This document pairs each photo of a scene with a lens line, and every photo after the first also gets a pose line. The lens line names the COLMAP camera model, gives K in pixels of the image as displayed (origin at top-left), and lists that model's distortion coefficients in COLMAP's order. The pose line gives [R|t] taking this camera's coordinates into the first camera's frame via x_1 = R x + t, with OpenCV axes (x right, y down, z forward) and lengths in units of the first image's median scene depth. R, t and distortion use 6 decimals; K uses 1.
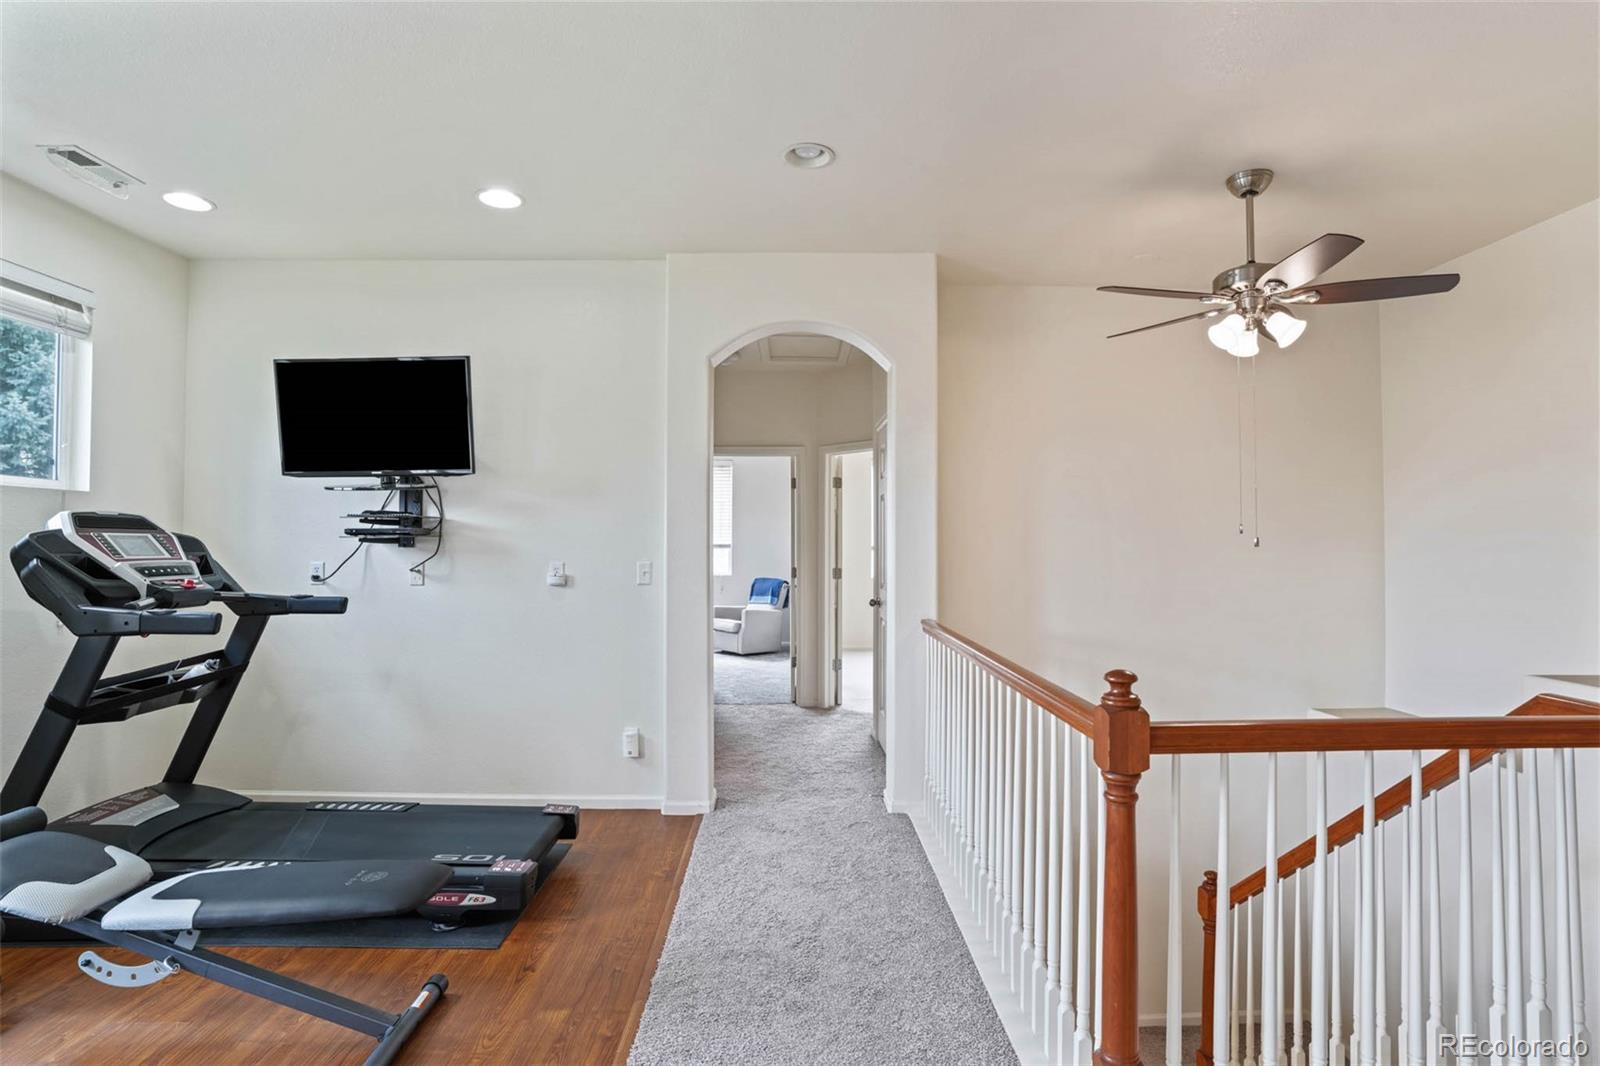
lens RADIAL K [[770.2, 0, 807.9], [0, 770.2, 524.5], [0, 0, 1]] dist [-0.058524, 0.024595]
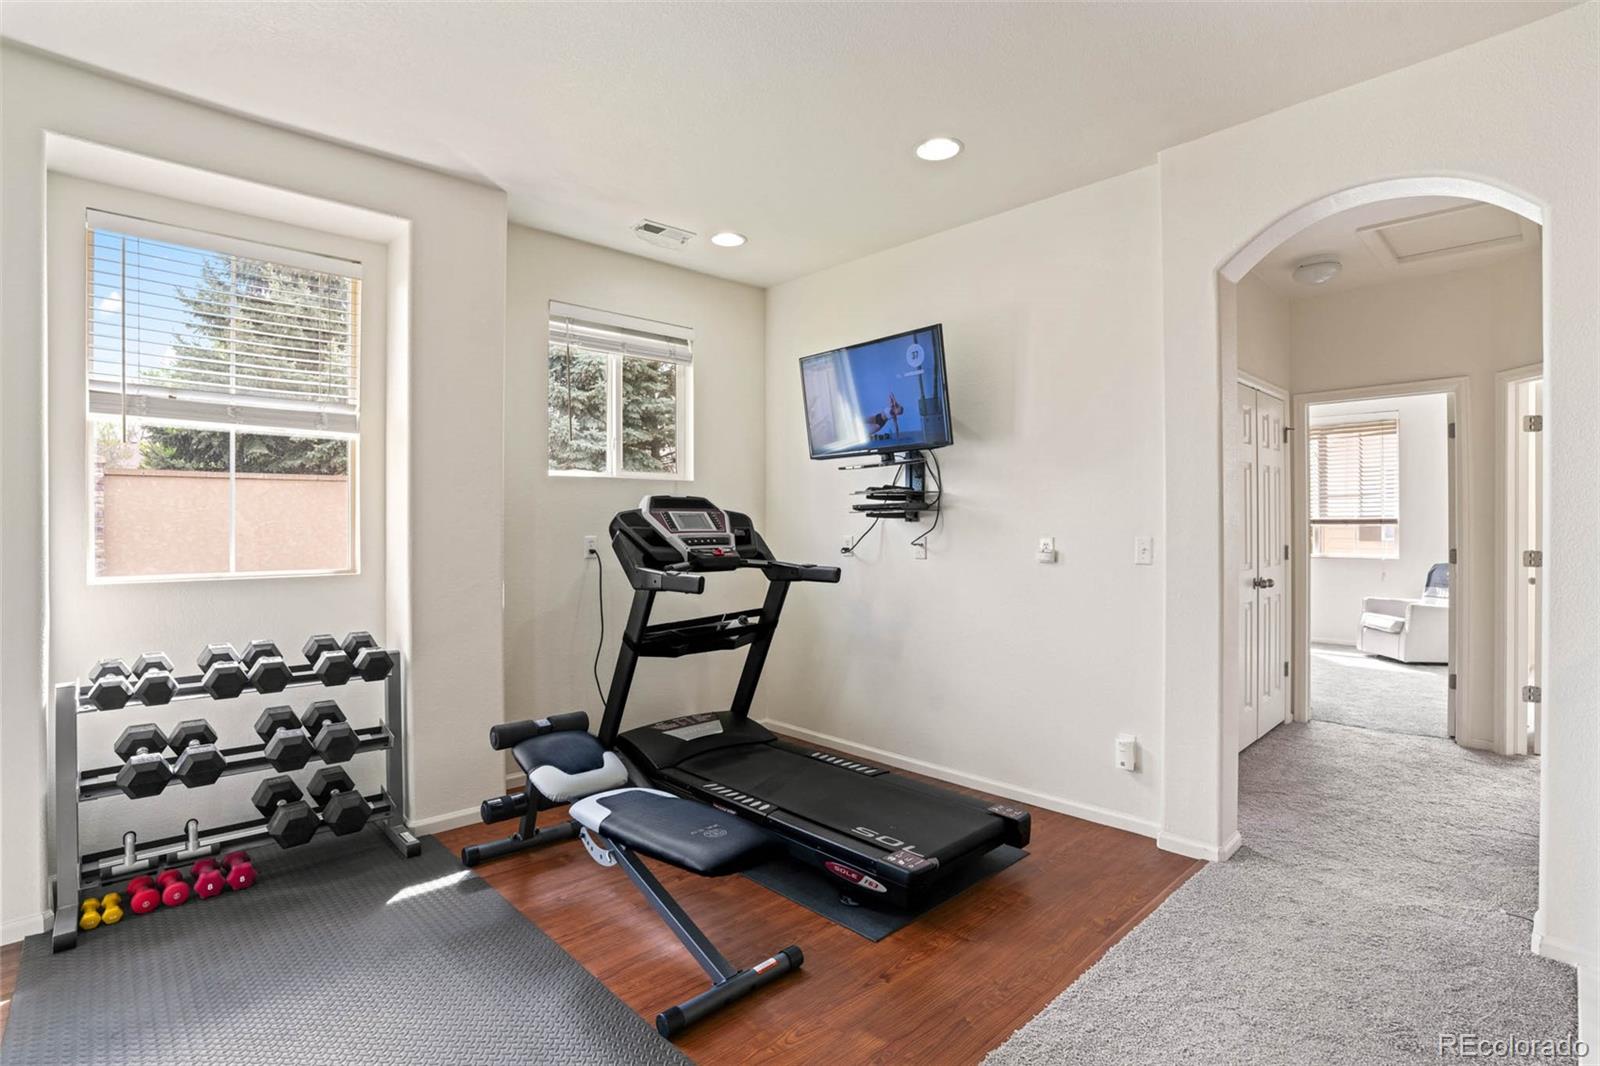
lens RADIAL K [[770.2, 0, 807.9], [0, 770.2, 524.5], [0, 0, 1]] dist [-0.058524, 0.024595]
pose [[0.688947, -0.005031, -0.724795, 0.158717], [0.025563, 0.999522, 0.017361, 0.014477], [0.724361, -0.030489, 0.688746, 0.213202]]
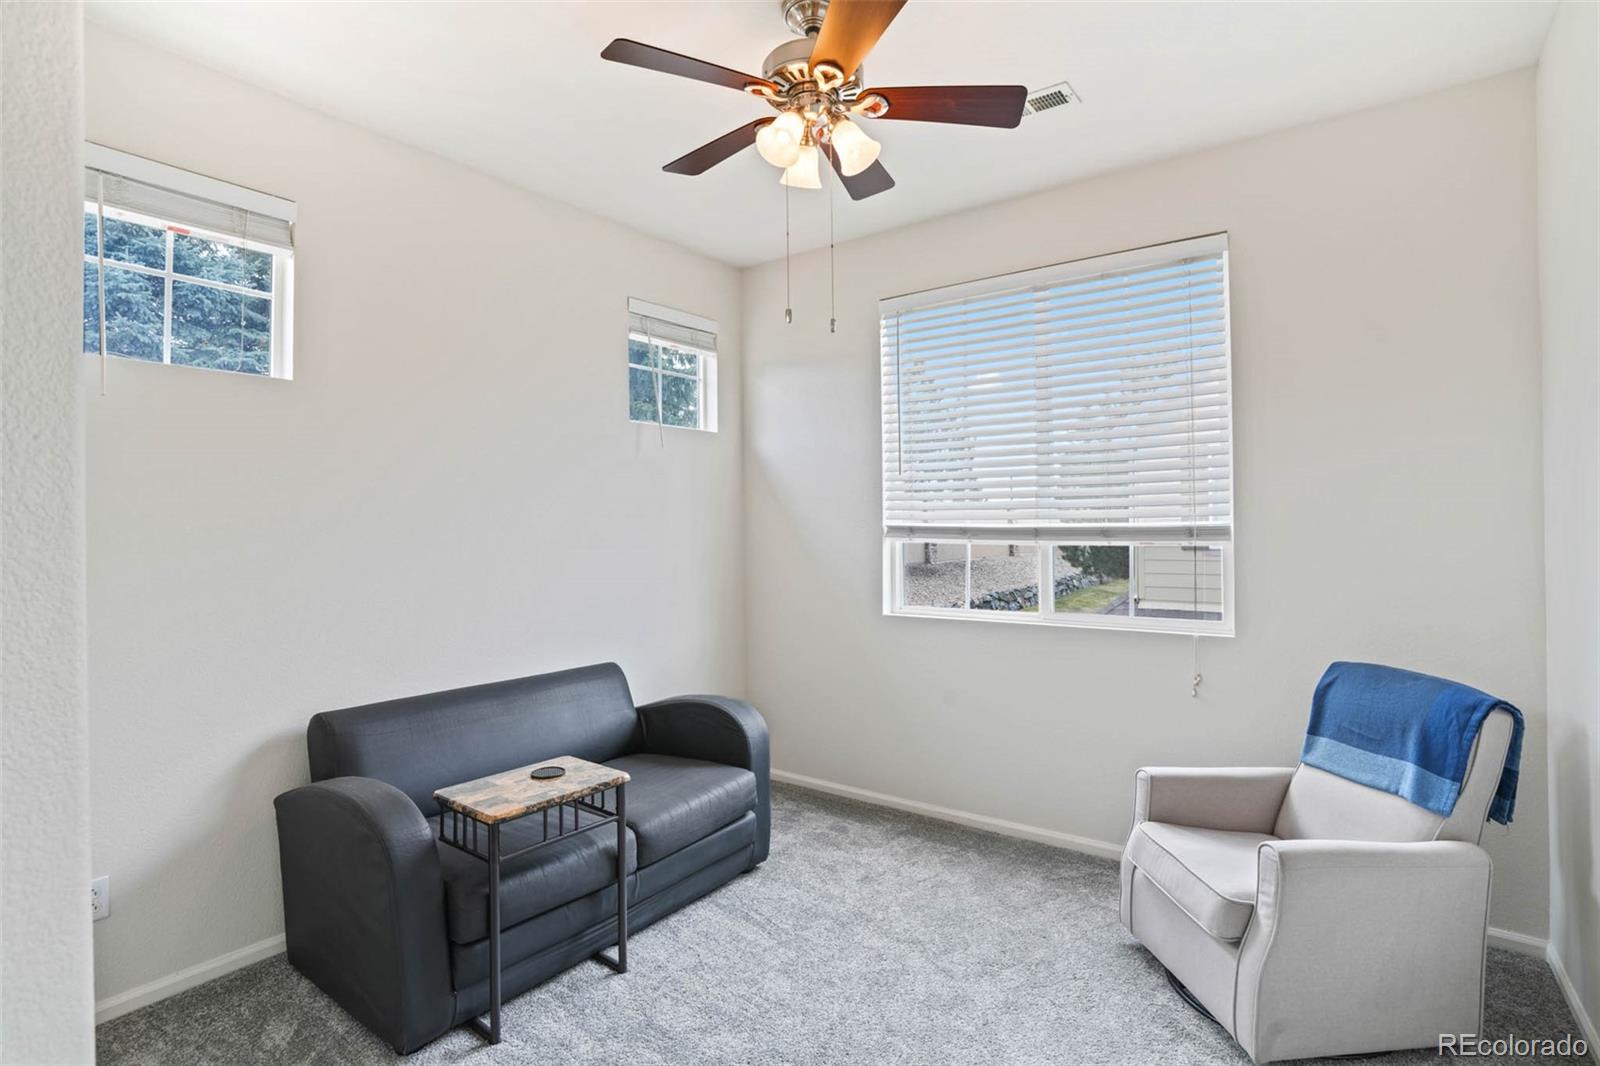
lens RADIAL K [[770.2, 0, 807.9], [0, 770.2, 524.5], [0, 0, 1]] dist [-0.058524, 0.024595]
pose [[0.799483, -0.008685, -0.600625, -0.220678], [0.024144, 0.999552, 0.017684, 0.064202], [0.600203, -0.028640, 0.799335, 2.744591]]
